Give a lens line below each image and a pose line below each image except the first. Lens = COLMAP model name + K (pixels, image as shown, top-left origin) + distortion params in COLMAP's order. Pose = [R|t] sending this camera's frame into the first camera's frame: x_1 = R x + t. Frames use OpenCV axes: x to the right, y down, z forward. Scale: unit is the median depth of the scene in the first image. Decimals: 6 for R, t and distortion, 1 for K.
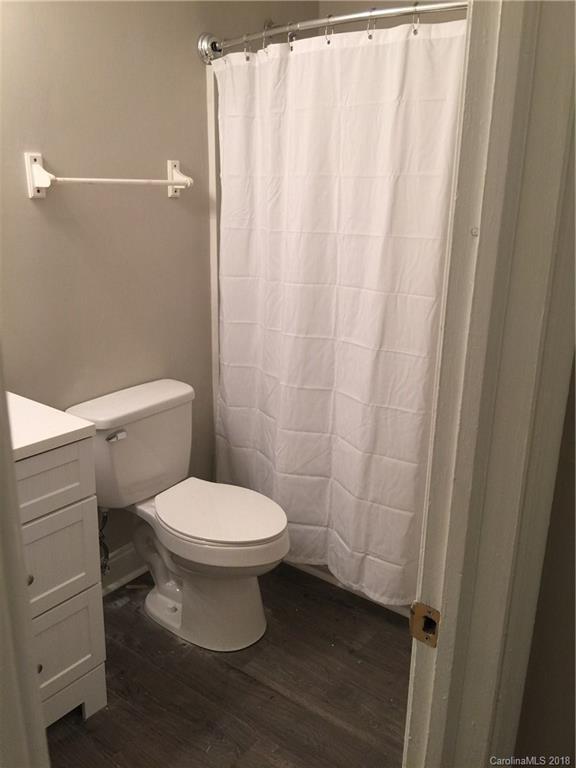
lens RADIAL K [[648.6, 0, 290.8], [0, 648.6, 382.9], [0, 0, 1]] dist [0.070827, -0.134145]
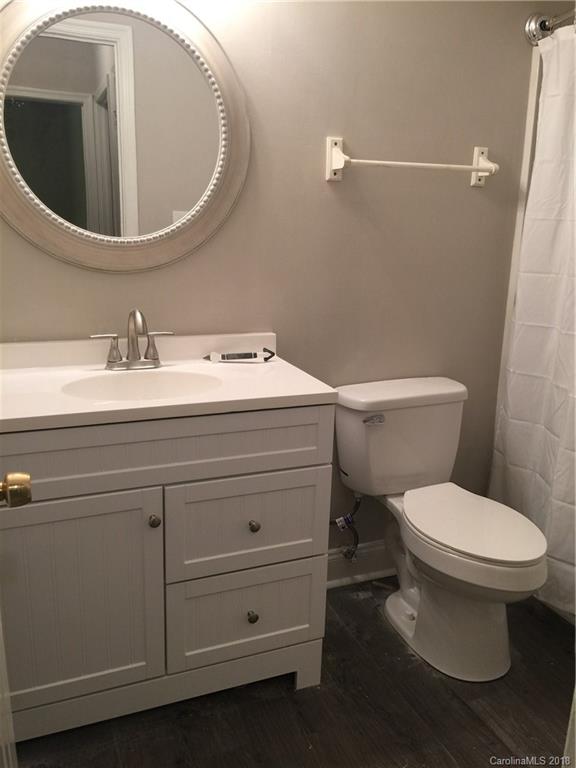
lens RADIAL K [[648.6, 0, 290.4], [0, 648.6, 384.6], [0, 0, 1]] dist [0.070827, -0.134145]
pose [[0.863121, 0.125373, -0.489186, 0.089780], [-0.152128, 0.988245, -0.015139, 0.057067], [0.481538, 0.087486, 0.872048, 0.067481]]
